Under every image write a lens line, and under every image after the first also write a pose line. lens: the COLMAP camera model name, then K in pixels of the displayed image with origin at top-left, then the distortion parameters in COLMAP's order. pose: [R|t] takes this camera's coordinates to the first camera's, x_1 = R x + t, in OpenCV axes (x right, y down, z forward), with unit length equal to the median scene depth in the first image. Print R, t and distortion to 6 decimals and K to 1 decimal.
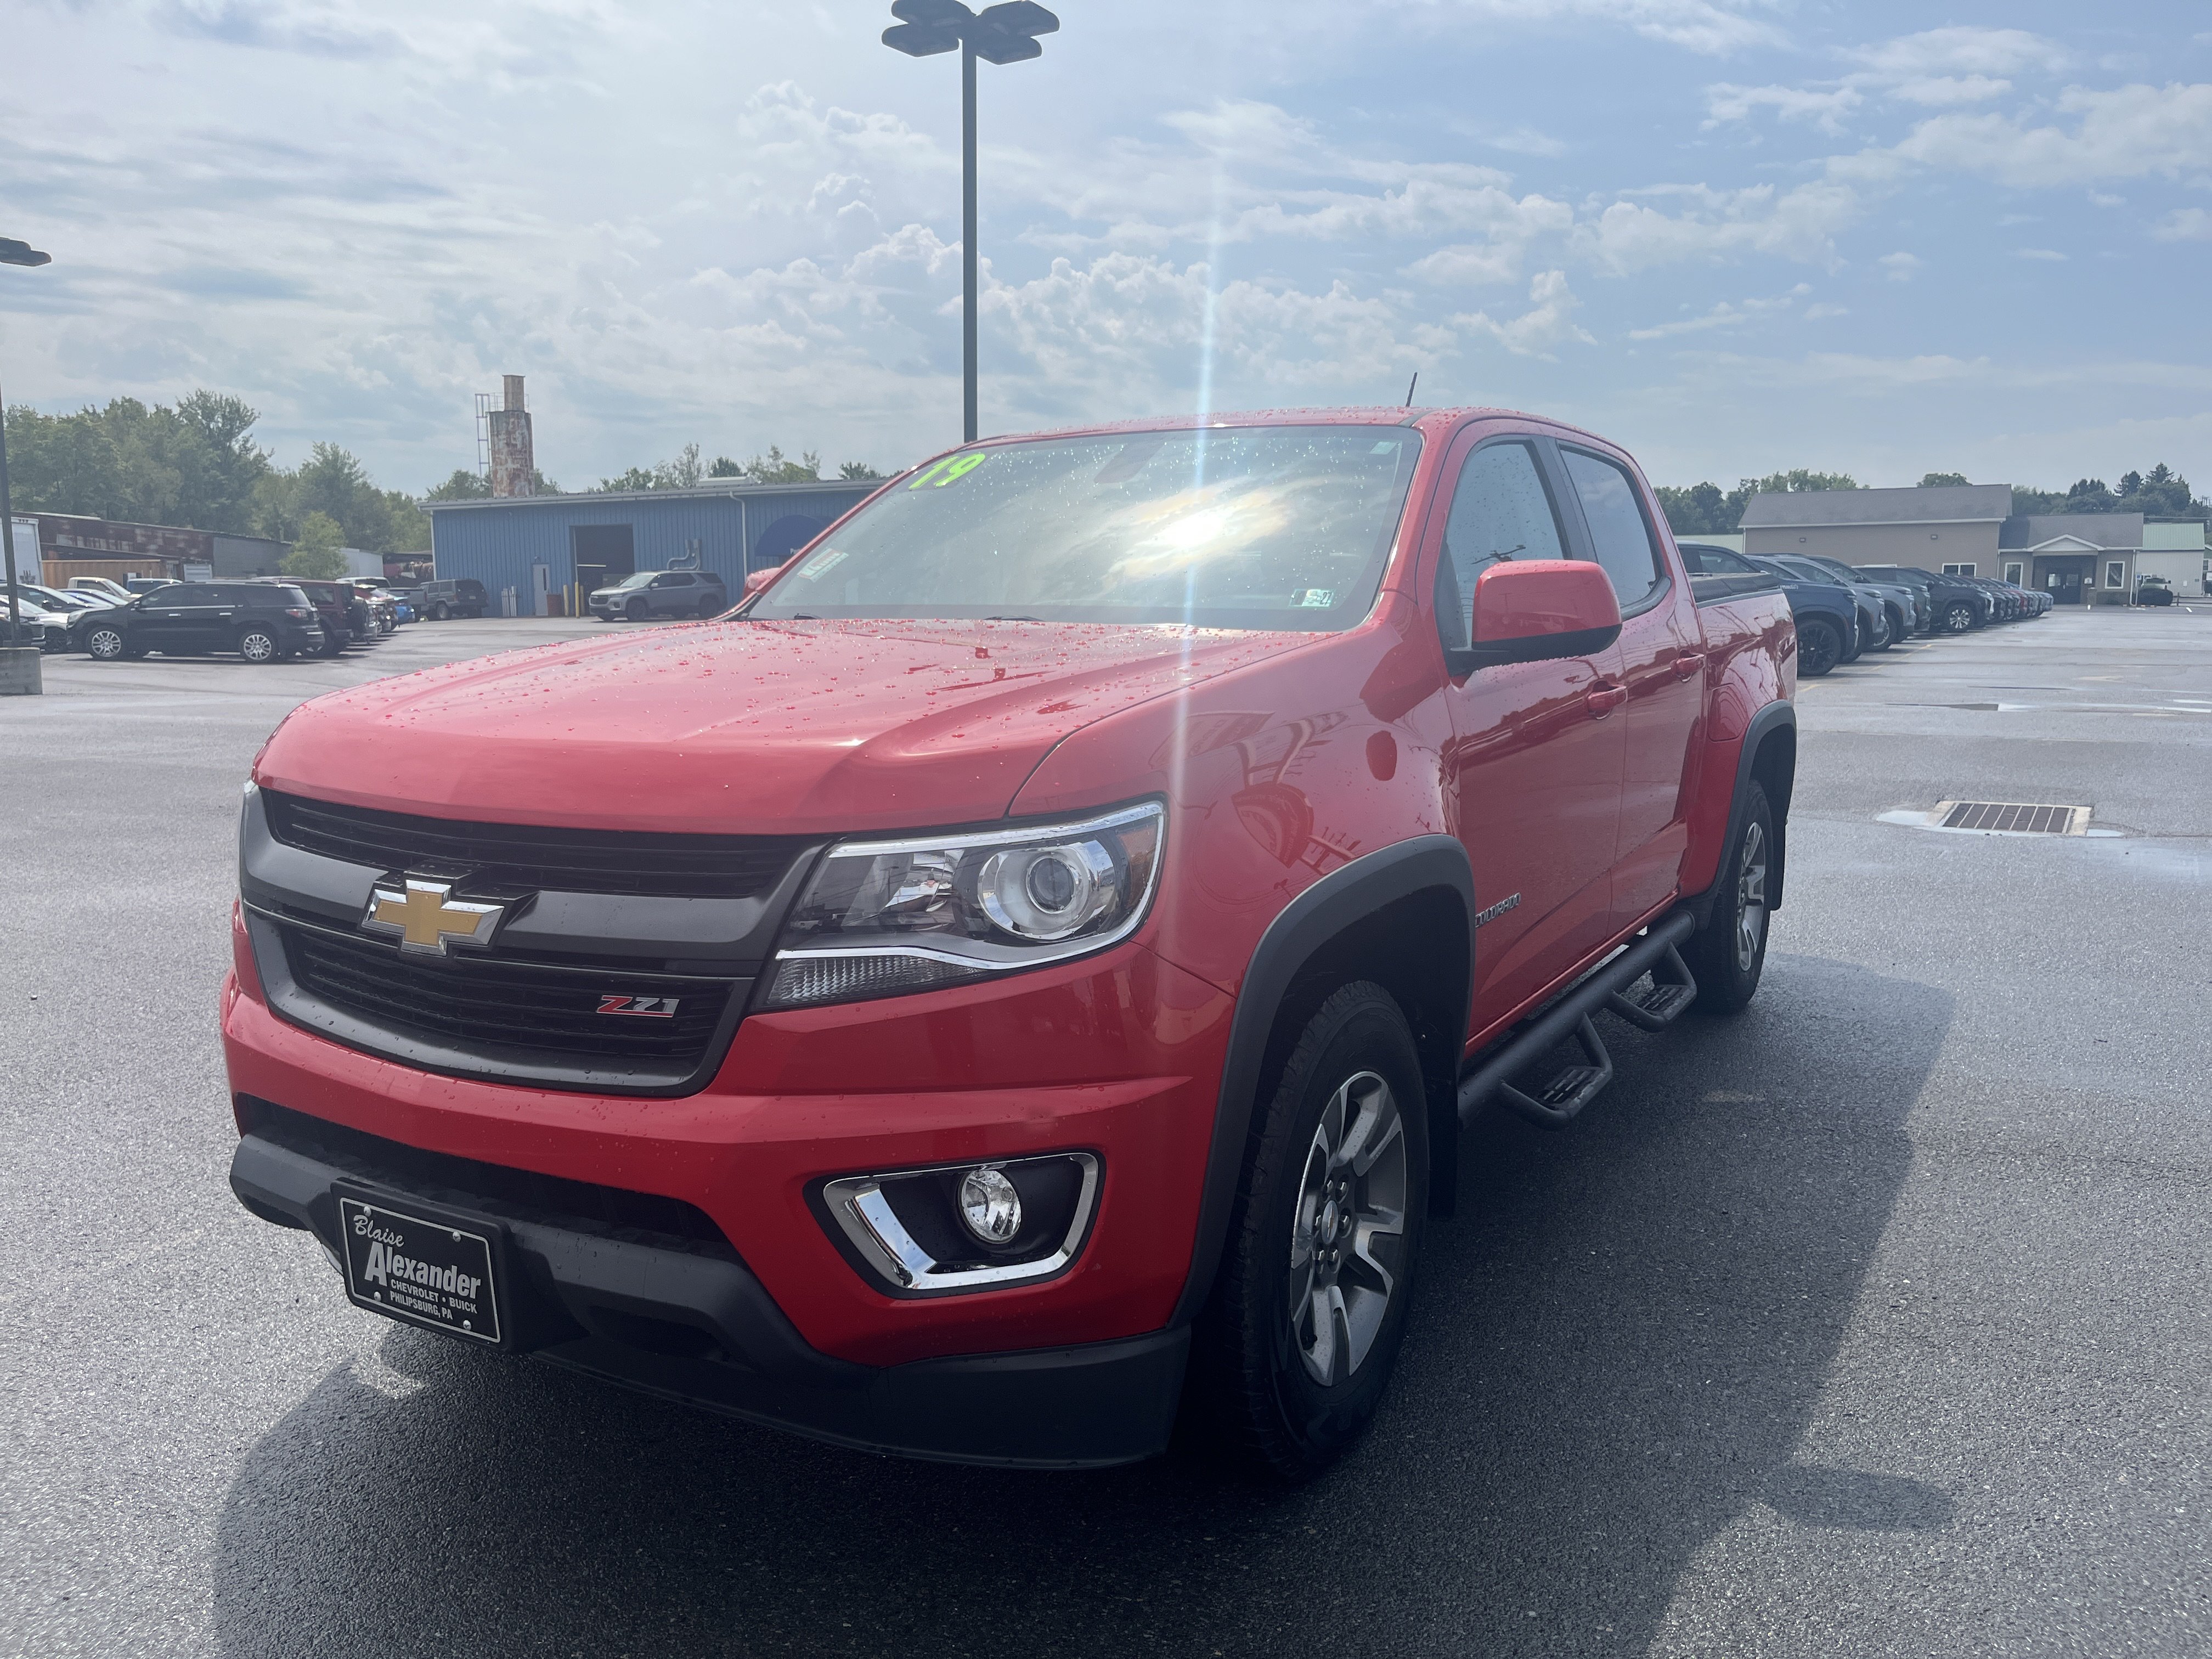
lens RADIAL K [[1691.4, 0, 1111.7], [0, 1691.4, 838.3], [0, 0, 1]] dist [0.040248, -0.055364]
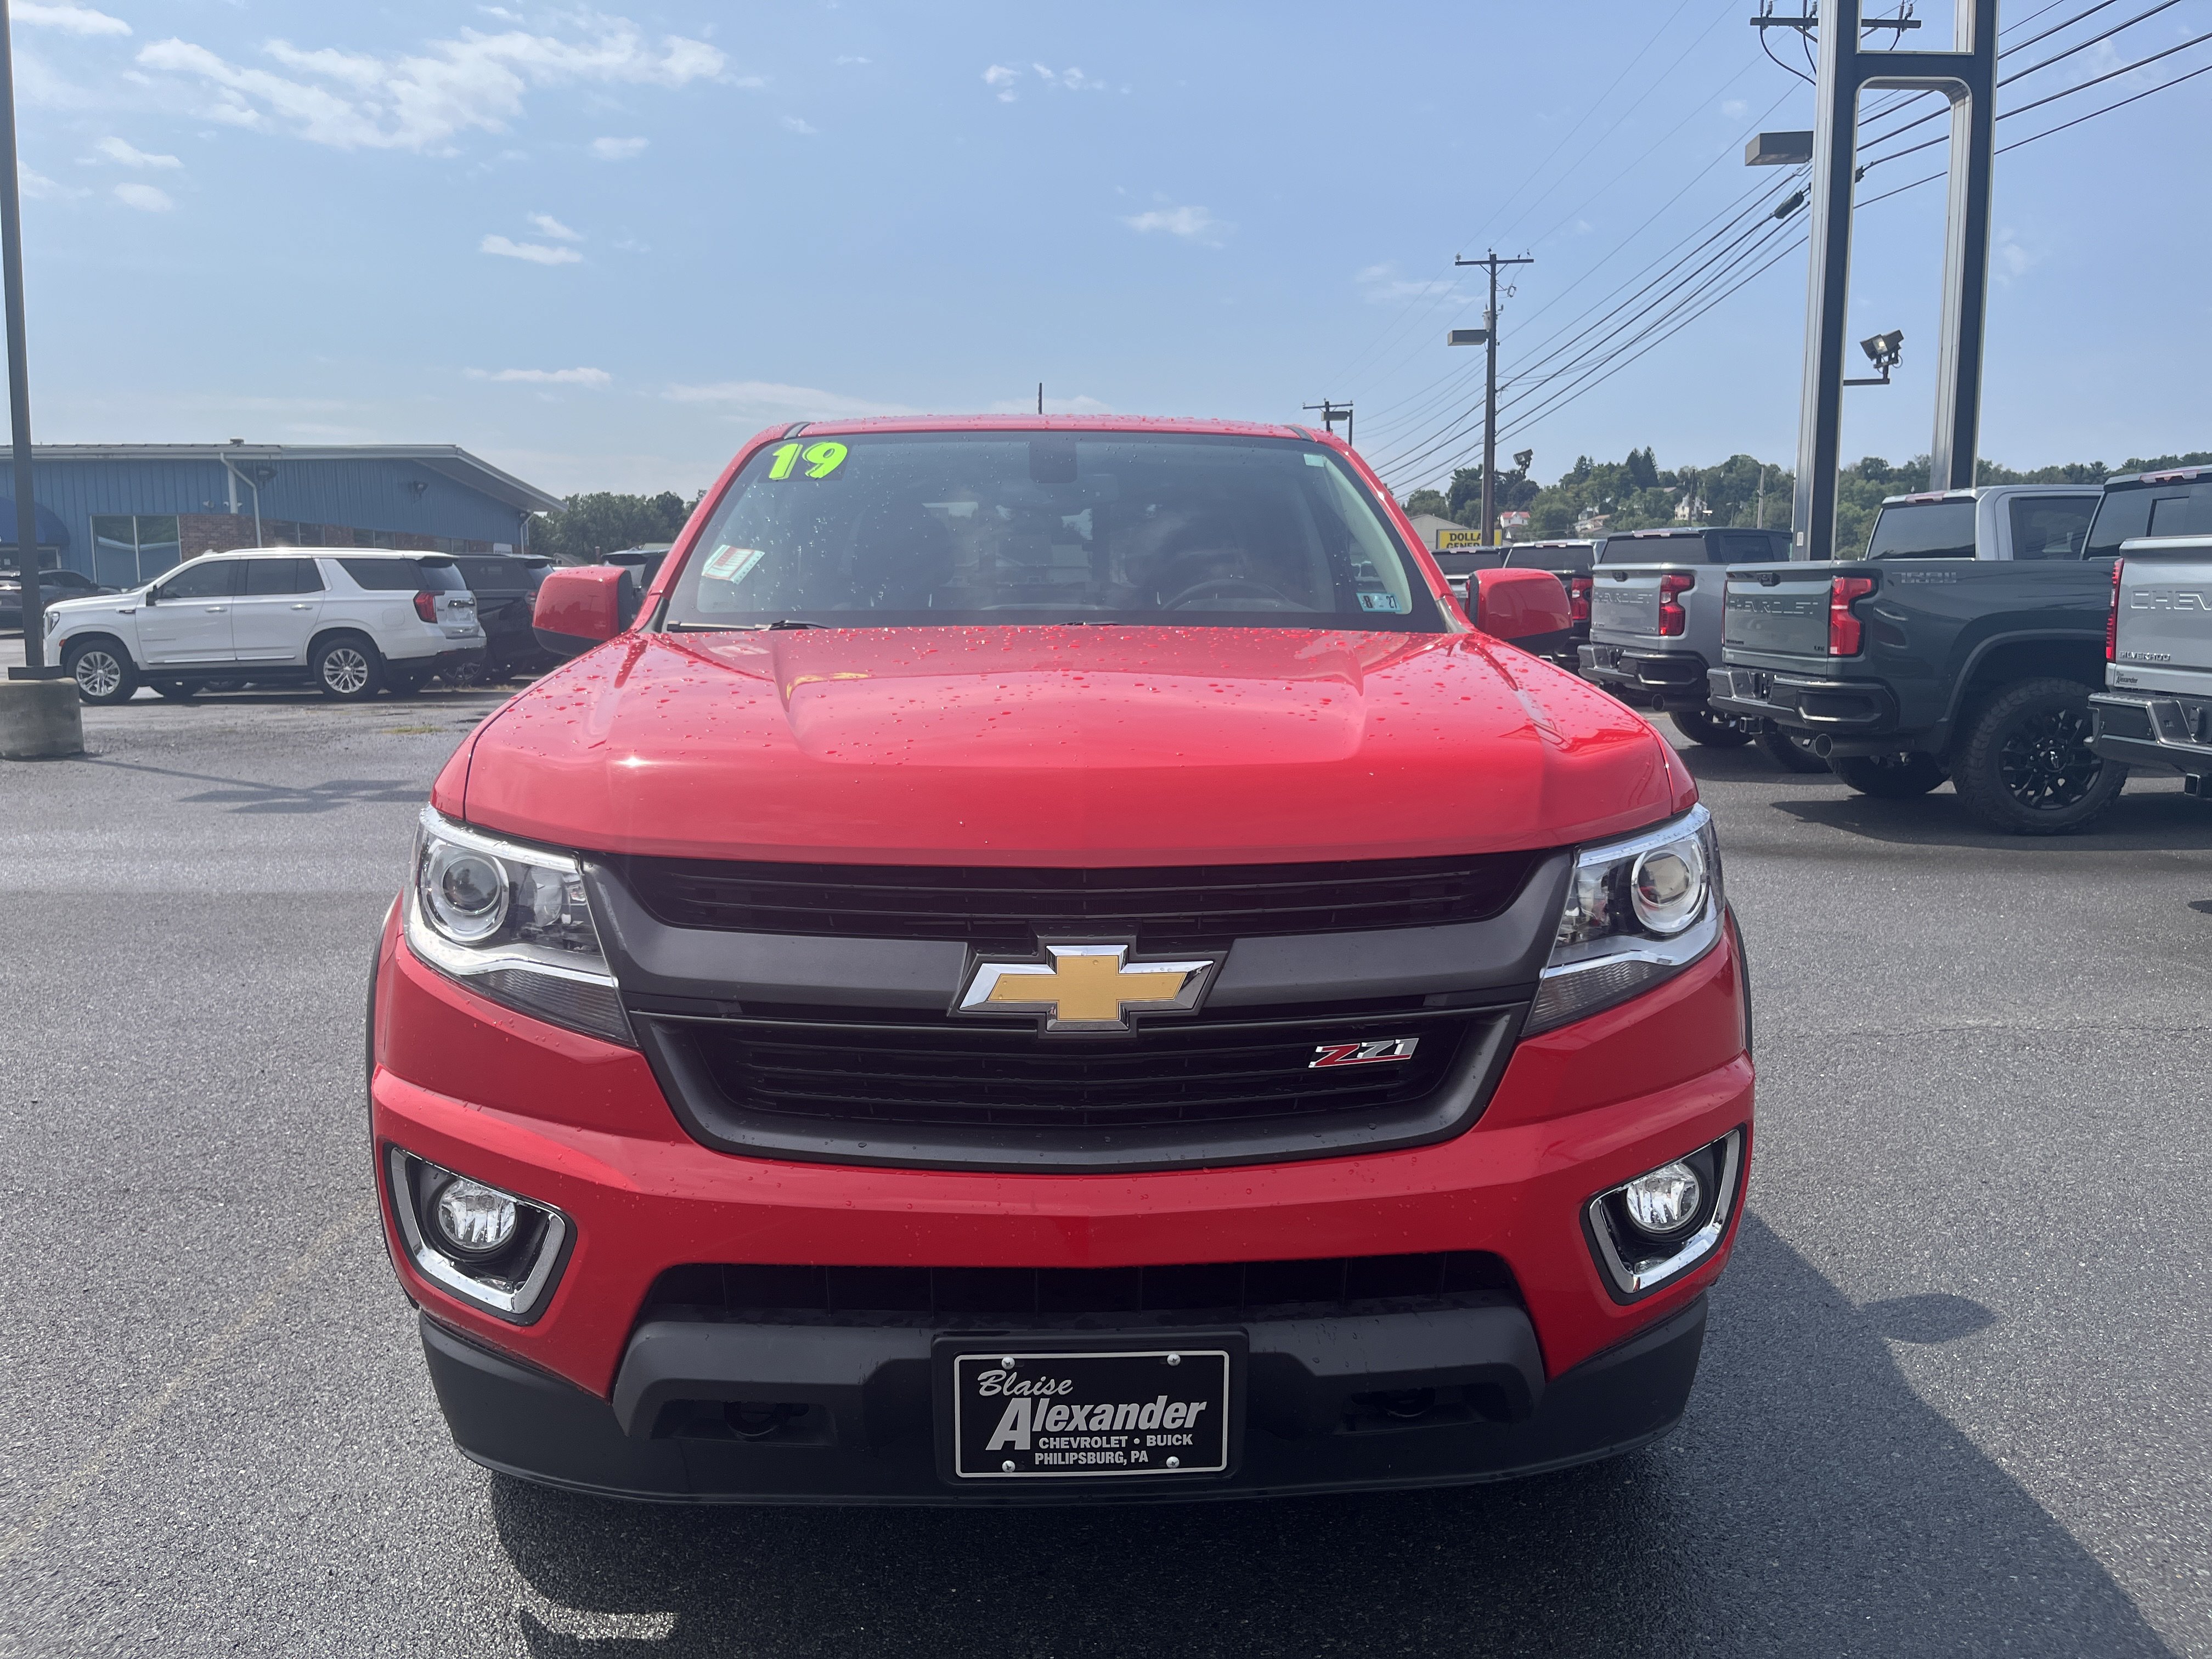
lens RADIAL K [[1691.4, 0, 1092.0], [0, 1691.4, 822.6], [0, 0, 1]] dist [0.040248, -0.055364]
pose [[0.838121, -0.073127, 0.540561, -0.839621], [0.079705, 0.996755, 0.011261, -0.043428], [-0.539630, 0.033647, 0.841230, 0.298000]]
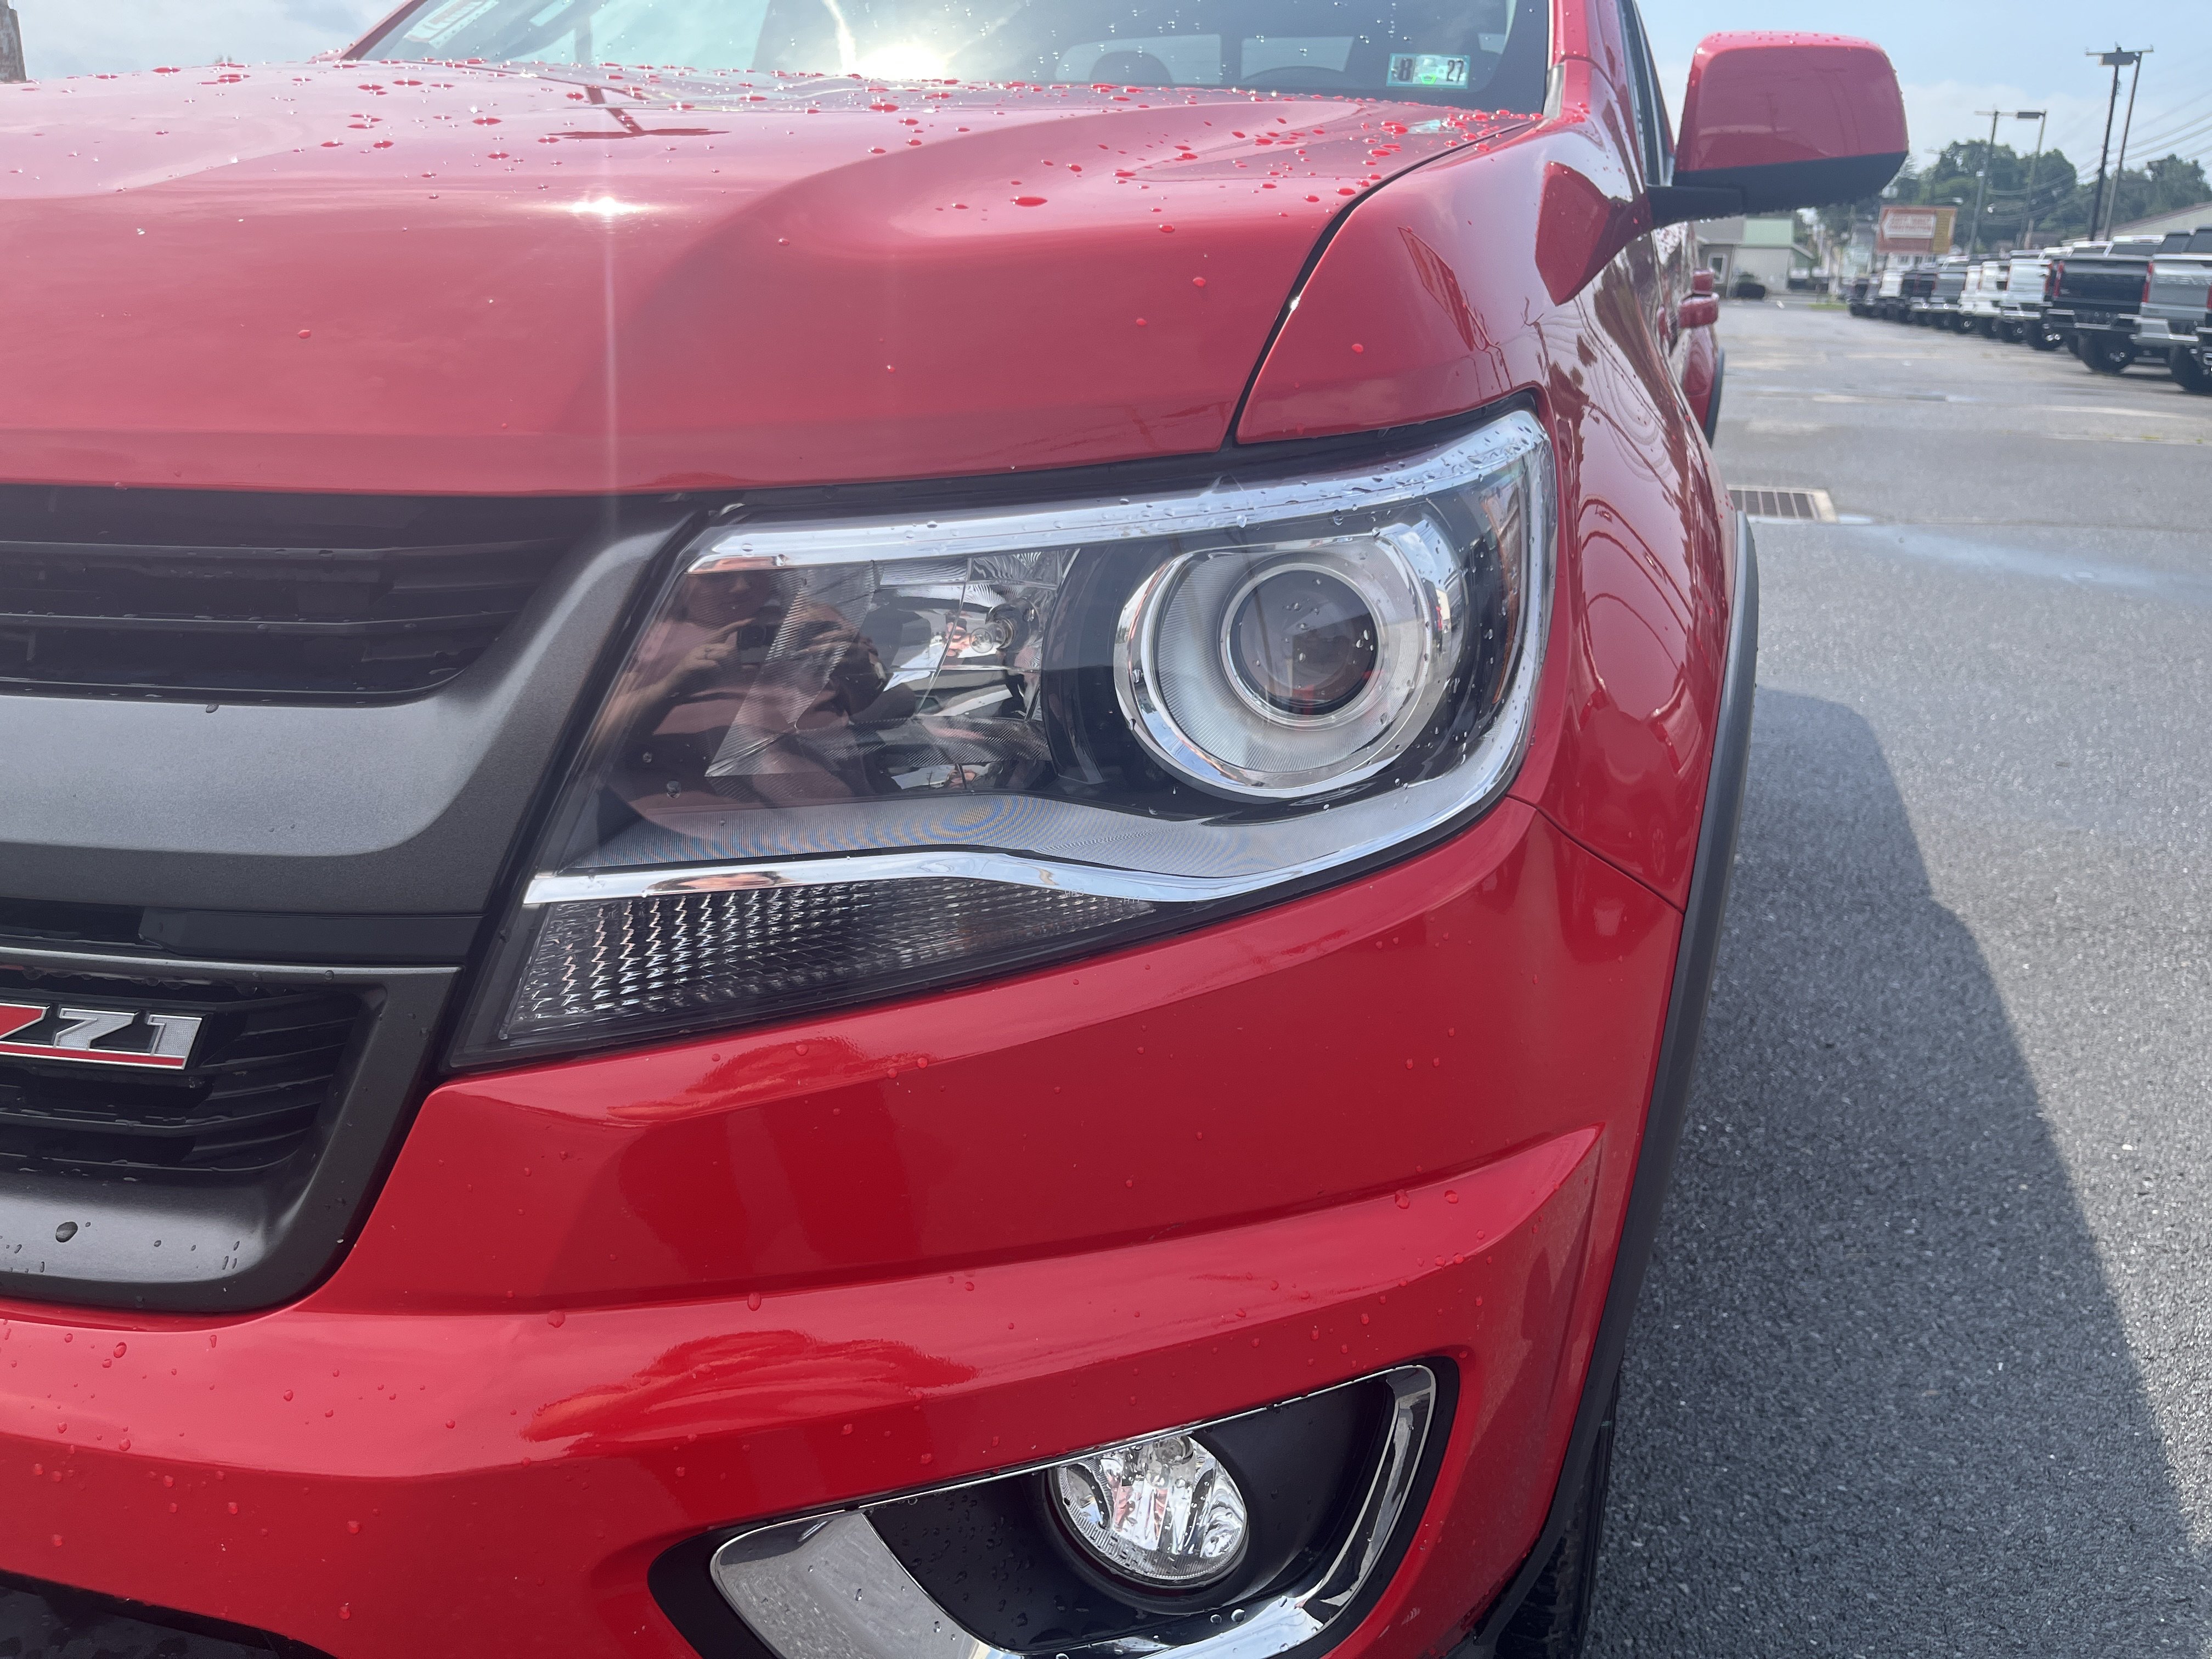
lens RADIAL K [[1691.4, 0, 1106.5], [0, 1691.4, 826.5], [0, 0, 1]] dist [0.040248, -0.055364]
pose [[0.977966, -0.032488, 0.206219, -0.144349], [-0.004444, 0.984353, 0.176152, 0.002080], [-0.208715, -0.173187, 0.962520, 0.622710]]
